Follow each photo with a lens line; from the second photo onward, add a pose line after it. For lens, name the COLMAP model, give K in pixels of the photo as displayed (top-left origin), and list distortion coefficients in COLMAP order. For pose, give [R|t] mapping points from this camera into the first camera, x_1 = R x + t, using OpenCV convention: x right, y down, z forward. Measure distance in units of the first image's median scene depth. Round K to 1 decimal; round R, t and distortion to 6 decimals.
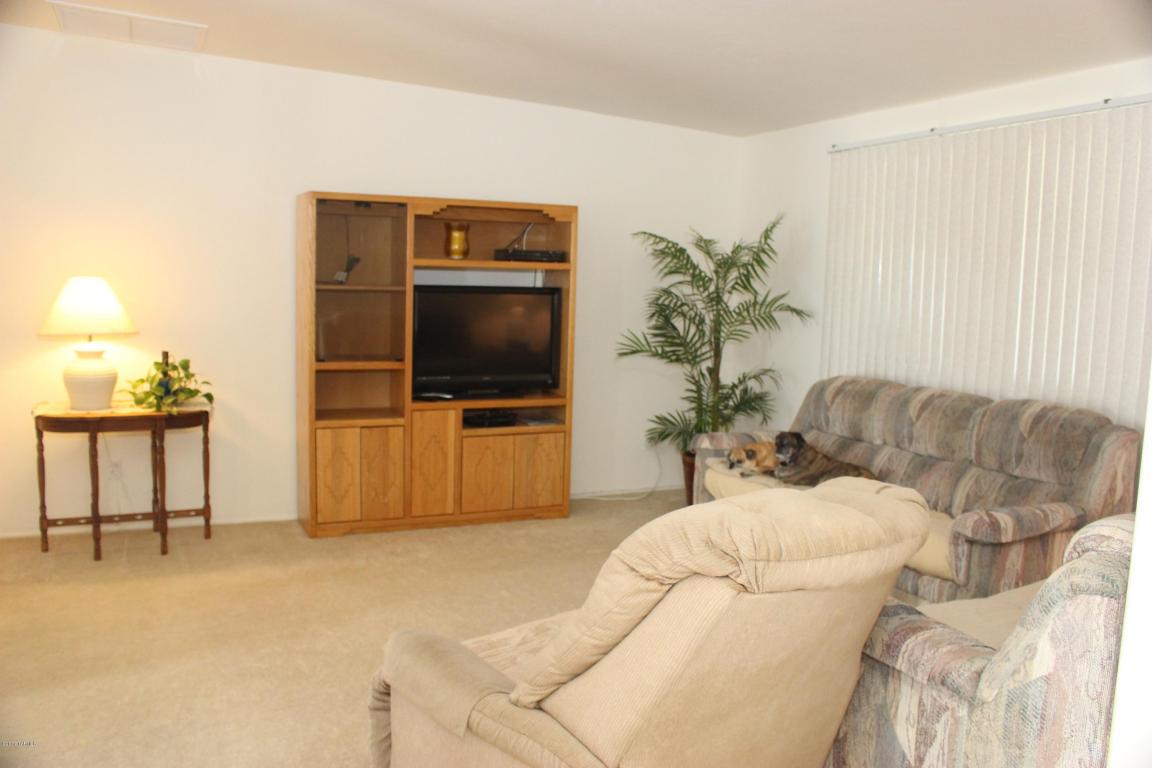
lens RADIAL K [[968.1, 0, 572.8], [0, 968.1, 394.2], [0, 0, 1]] dist [-0.153955, 0.136288]
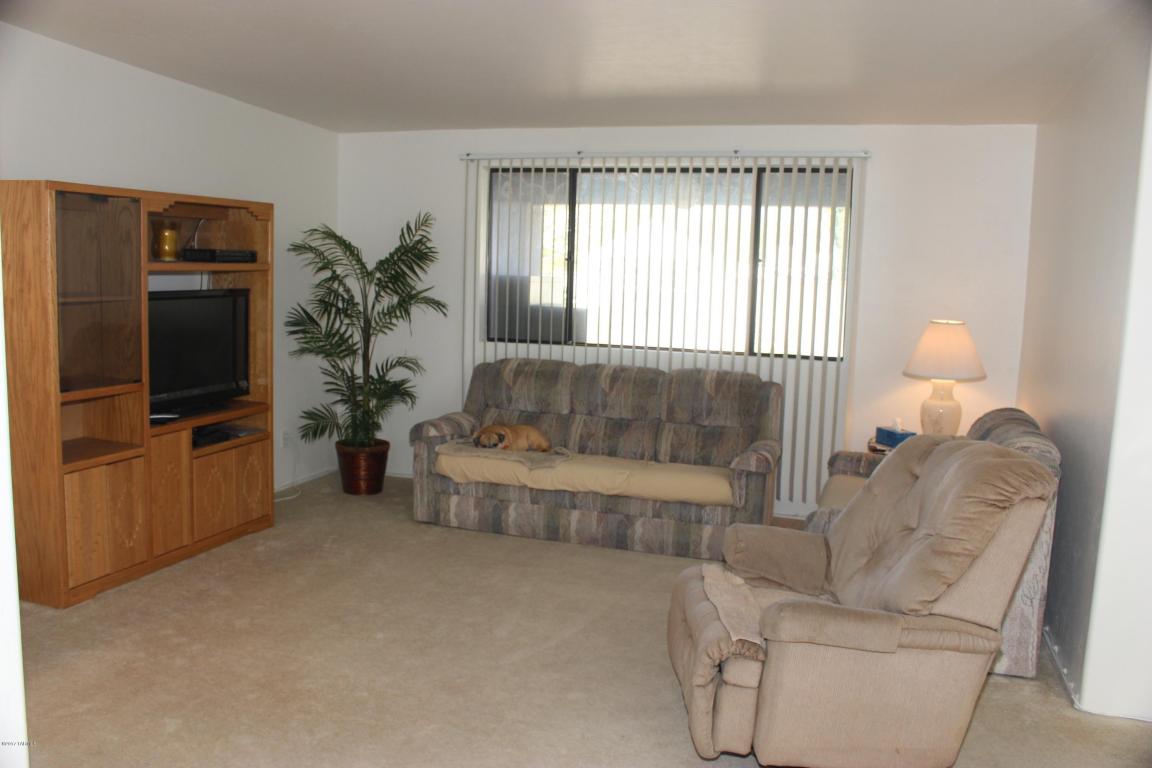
lens RADIAL K [[968.1, 0, 572.8], [0, 968.1, 394.2], [0, 0, 1]] dist [-0.153955, 0.136288]
pose [[0.692927, -0.101115, 0.713883, -0.526536], [0.072075, 0.994872, 0.070955, -0.056692], [-0.717397, 0.002286, 0.696661, 0.137446]]
